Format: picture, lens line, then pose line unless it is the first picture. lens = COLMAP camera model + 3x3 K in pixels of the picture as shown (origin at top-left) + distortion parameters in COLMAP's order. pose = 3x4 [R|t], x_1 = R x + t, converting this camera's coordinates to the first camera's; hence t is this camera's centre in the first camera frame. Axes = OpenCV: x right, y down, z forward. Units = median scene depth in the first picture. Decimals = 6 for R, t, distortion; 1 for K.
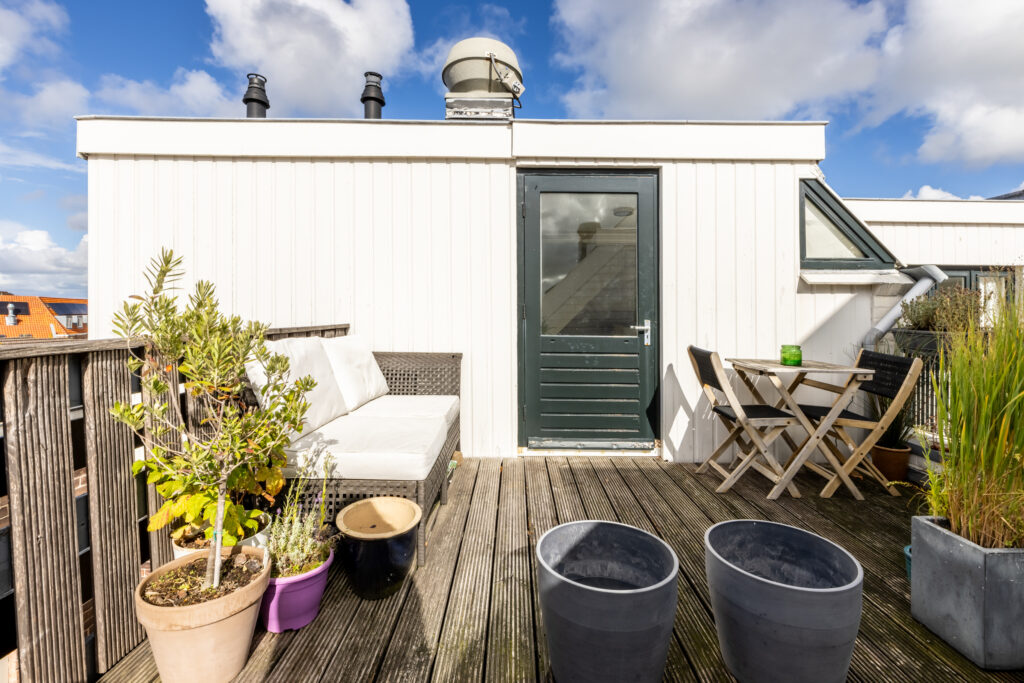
lens RADIAL K [[470.3, 0, 515.5], [0, 470.3, 287.9], [0, 0, 1]] dist [0.001679, 0.000318]
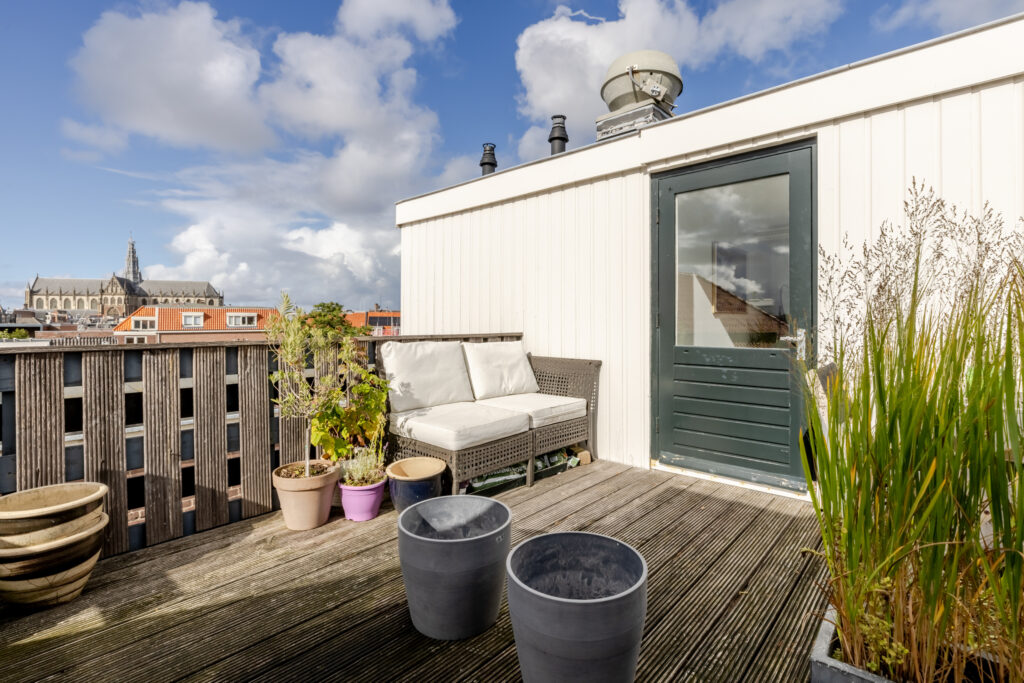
lens RADIAL K [[477.2, 0, 509.5], [0, 477.2, 288.8], [0, 0, 1]] dist [-0.010816, -0.000040]
pose [[0.735081, -0.057953, -0.675498, 0.480769], [0.045620, 0.998310, -0.036004, 0.006597], [0.676443, -0.004351, 0.736483, 0.072210]]
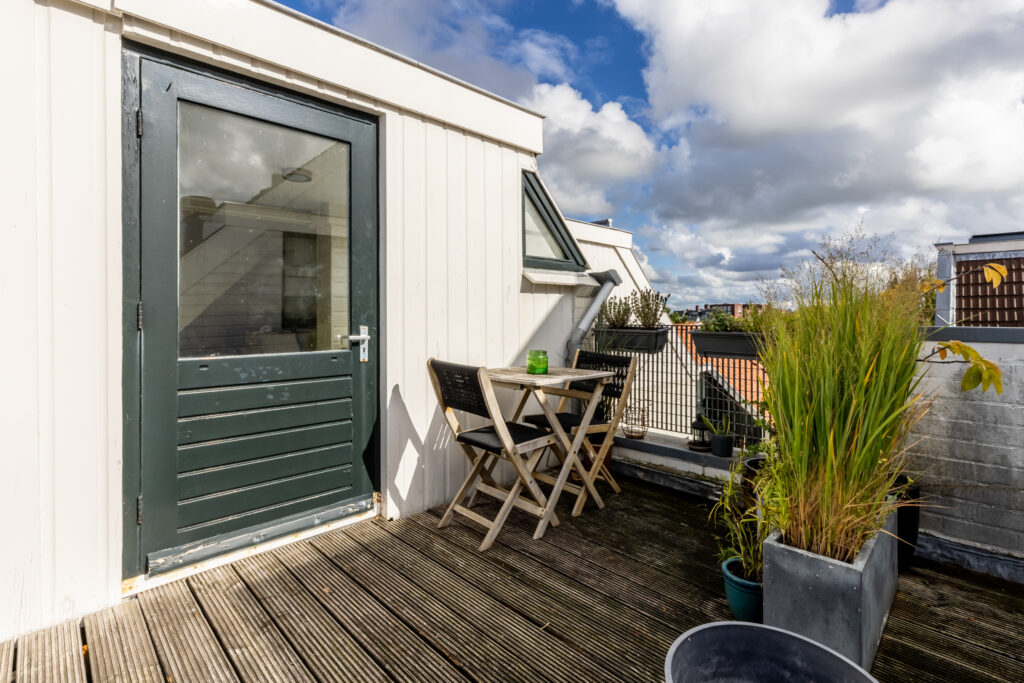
lens RADIAL K [[482.5, 0, 527.9], [0, 482.5, 300.9], [0, 0, 1]] dist [0.002198, 0.000602]
pose [[0.706889, 0.010819, 0.707241, -0.059148], [-0.028788, 0.999495, 0.013483, 0.014529], [-0.706738, -0.029891, 0.706844, 0.327839]]
